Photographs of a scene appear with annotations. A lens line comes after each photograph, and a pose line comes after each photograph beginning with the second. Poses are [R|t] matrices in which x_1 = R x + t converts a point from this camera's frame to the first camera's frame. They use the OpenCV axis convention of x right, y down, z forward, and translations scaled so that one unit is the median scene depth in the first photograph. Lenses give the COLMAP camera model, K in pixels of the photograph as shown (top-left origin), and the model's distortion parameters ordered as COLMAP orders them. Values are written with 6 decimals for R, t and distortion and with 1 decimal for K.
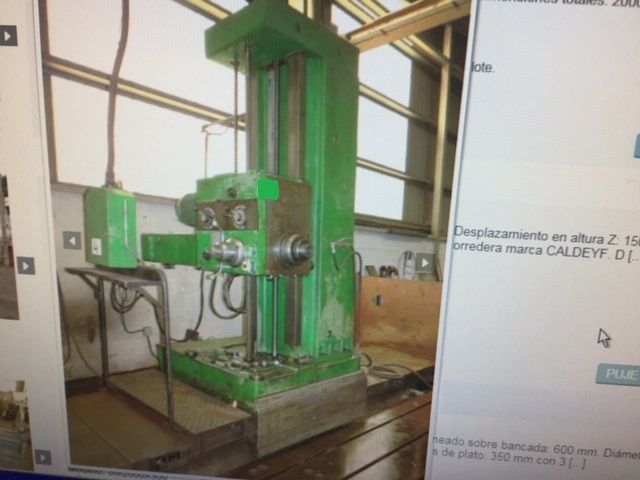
lens RADIAL K [[476.2, 0, 320.0], [0, 476.2, 240.0], [0, 0, 1]] dist [-0.000646, -0.001613]
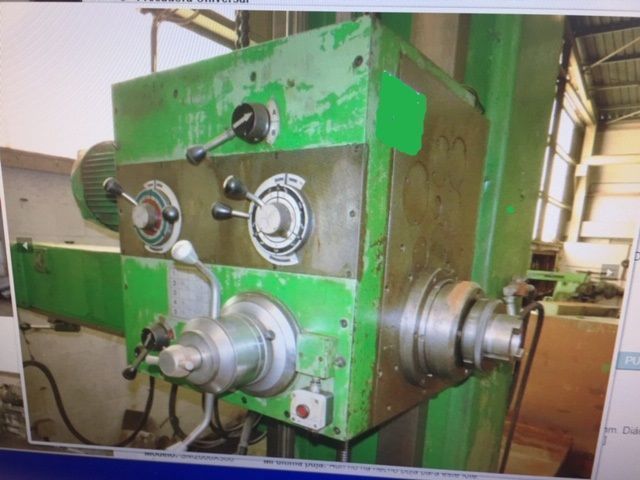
lens RADIAL K [[476.2, 0, 320.0], [0, 476.2, 240.0], [0, 0, 1]] dist [-0.000646, -0.001613]
pose [[0.996612, -0.000035, 0.082245, -0.167183], [-0.003900, 0.998855, 0.047689, -0.049669], [-0.082153, -0.047848, 0.995470, 0.737535]]
